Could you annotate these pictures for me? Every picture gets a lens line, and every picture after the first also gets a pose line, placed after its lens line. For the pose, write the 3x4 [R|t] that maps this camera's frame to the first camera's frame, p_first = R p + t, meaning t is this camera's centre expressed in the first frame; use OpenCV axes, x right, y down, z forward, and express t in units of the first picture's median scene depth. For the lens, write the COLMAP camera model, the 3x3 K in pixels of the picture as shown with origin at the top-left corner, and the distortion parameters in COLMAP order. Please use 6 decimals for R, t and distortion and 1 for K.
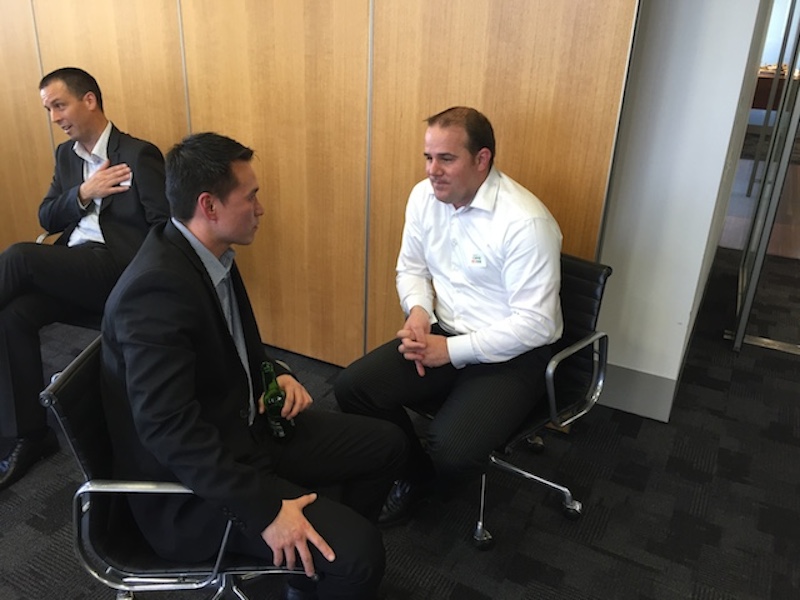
lens RADIAL K [[672.6, 0, 400.9], [0, 672.6, 300.1], [0, 0, 1]] dist [0.002722, -0.042784]
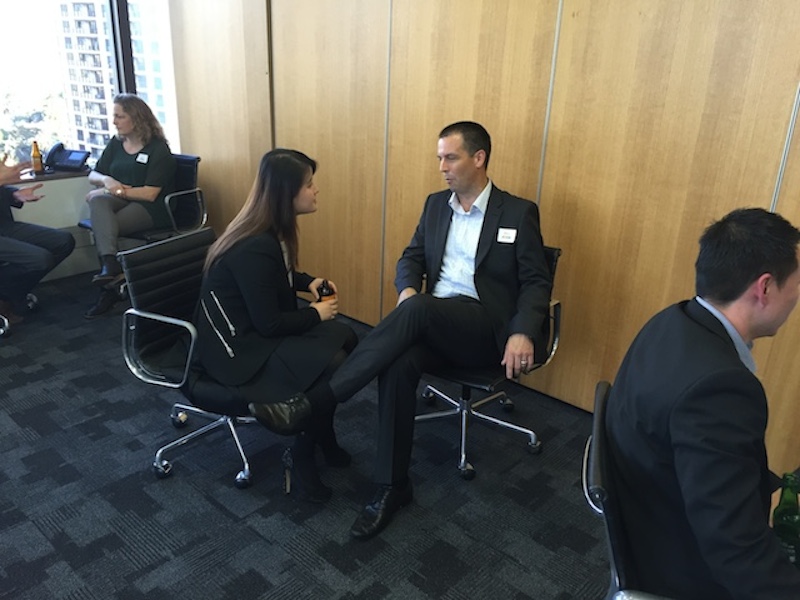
lens RADIAL K [[672.6, 0, 398.7], [0, 672.6, 301.1], [0, 0, 1]] dist [0.002722, -0.042784]
pose [[0.955219, 0.083400, -0.283902, -0.260059], [-0.100272, 0.993924, -0.045397, -0.023059], [0.278391, 0.071832, 0.957778, 0.011854]]
